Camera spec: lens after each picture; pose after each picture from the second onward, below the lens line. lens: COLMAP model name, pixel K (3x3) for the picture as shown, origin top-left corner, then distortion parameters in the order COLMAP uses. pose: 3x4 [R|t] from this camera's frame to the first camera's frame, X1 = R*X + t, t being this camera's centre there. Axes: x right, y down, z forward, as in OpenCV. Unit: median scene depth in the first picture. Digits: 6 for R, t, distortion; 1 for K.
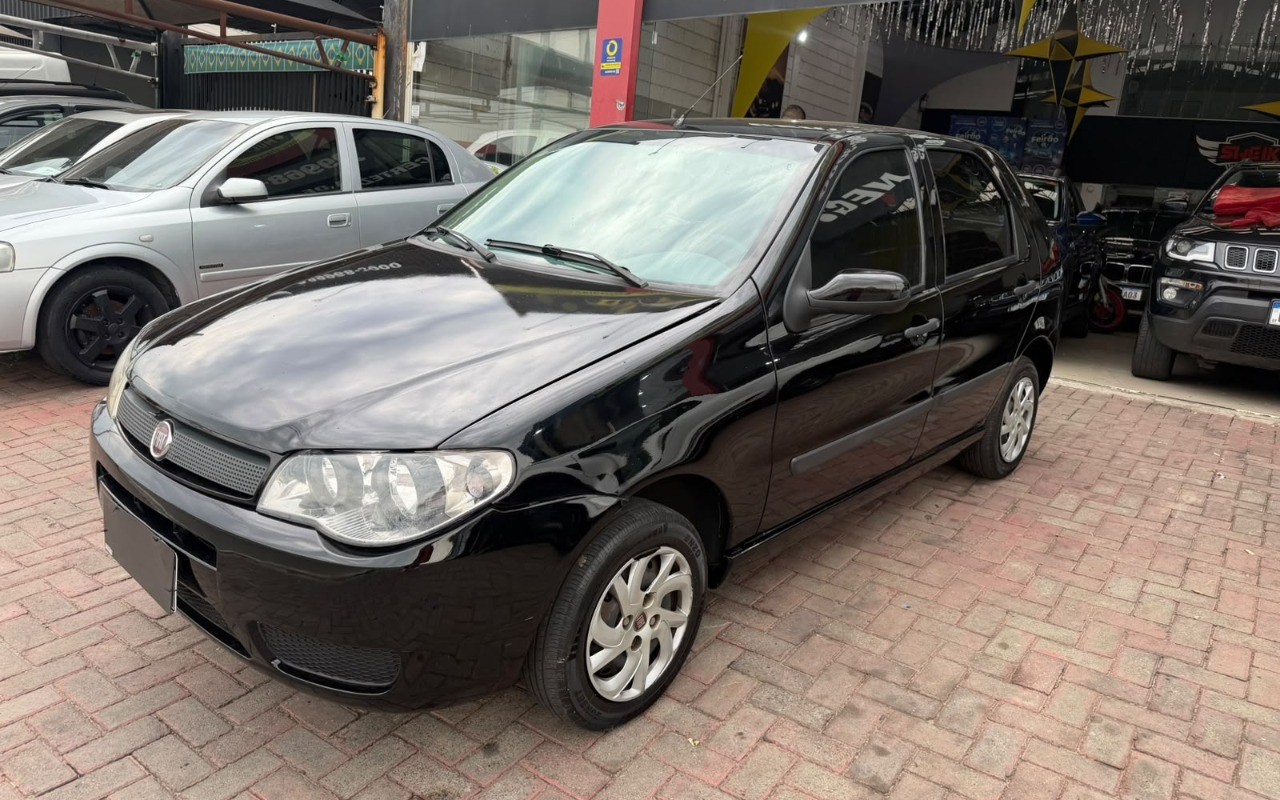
lens RADIAL K [[906.1, 0, 640.0], [0, 906.1, 400.0], [0, 0, 1]] dist [0.011023, -0.021772]
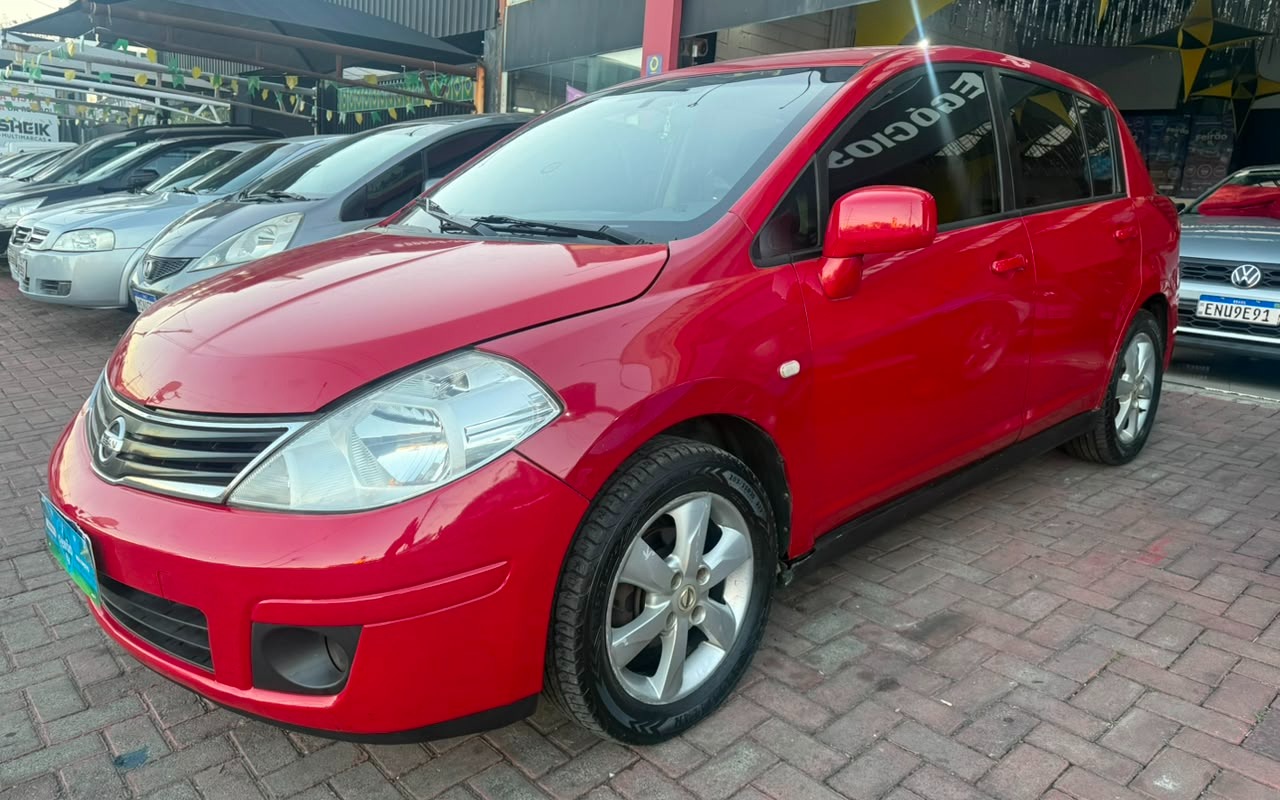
lens RADIAL K [[910.9, 0, 633.8], [0, 910.9, 399.7], [0, 0, 1]] dist [0.009115, -0.005912]
pose [[0.976781, 0.014366, -0.213759, 0.194046], [-0.020922, 0.999377, -0.028439, 0.045241], [0.213217, 0.032251, 0.976472, -0.055377]]
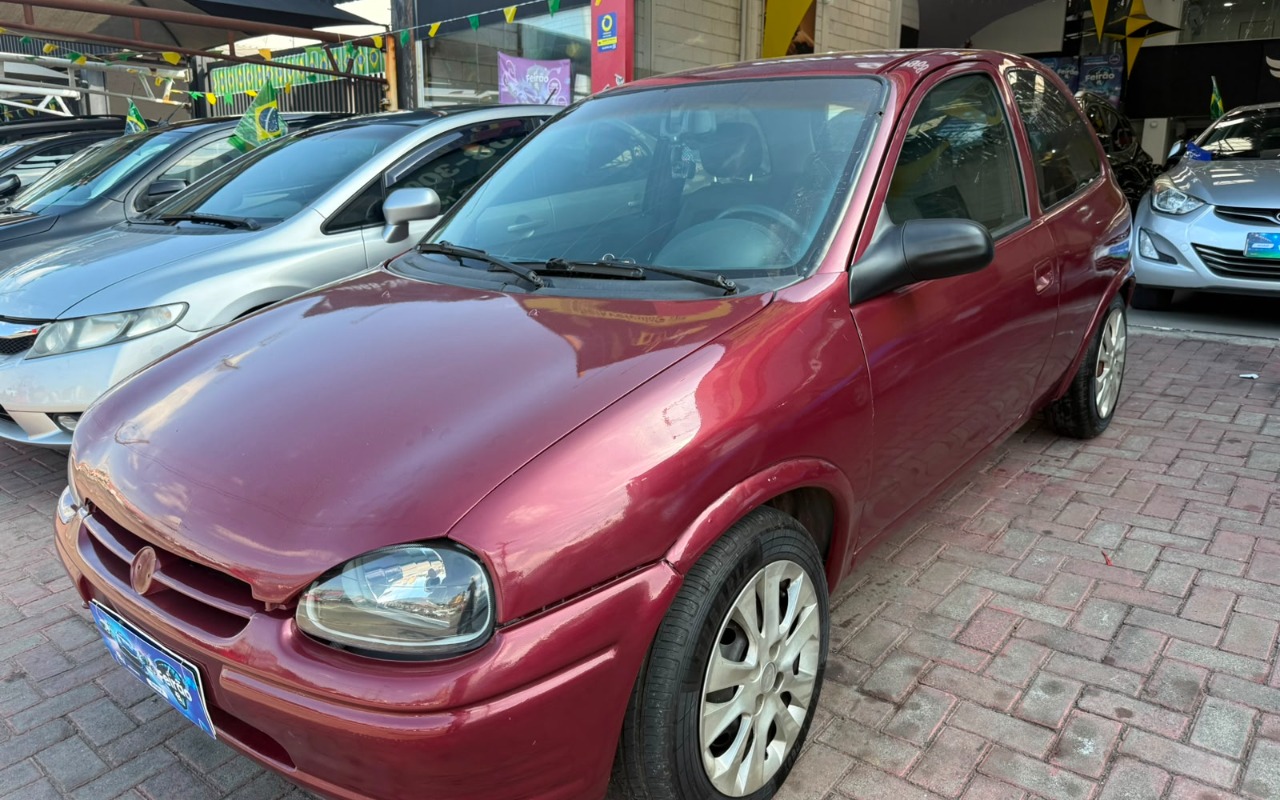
lens RADIAL K [[912.6, 0, 640.8], [0, 912.6, 398.3], [0, 0, 1]] dist [-0.001281, -0.006975]
pose [[0.993915, -0.072774, -0.082690, 0.060522], [0.073761, 0.997236, 0.008946, 0.010274], [0.081811, -0.014991, 0.996535, 0.016574]]
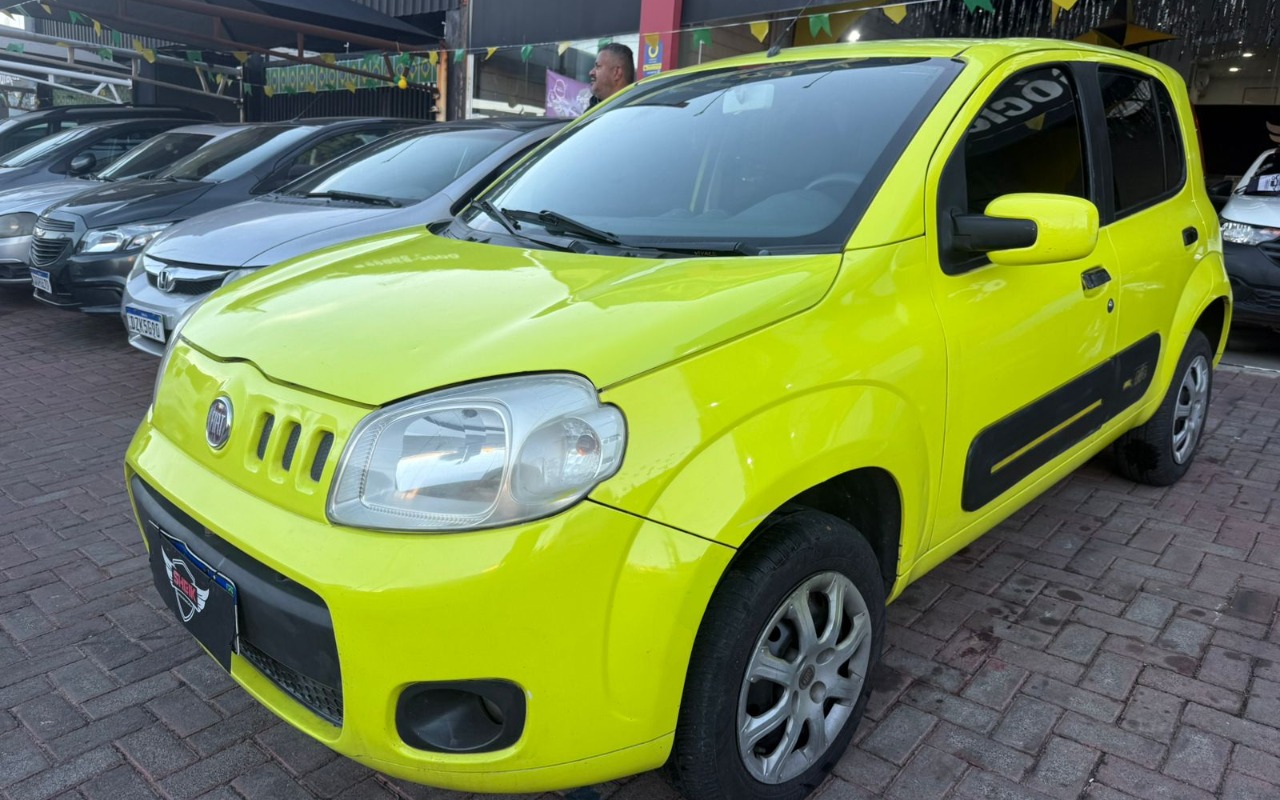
lens RADIAL K [[912.6, 0, 636.9], [0, 912.6, 401.9], [0, 0, 1]] dist [0.005917, -0.018151]
pose [[0.996730, -0.011026, -0.080042, 0.032989], [0.010018, 0.999865, -0.012994, 0.041330], [0.080175, 0.012150, 0.996707, -0.070387]]
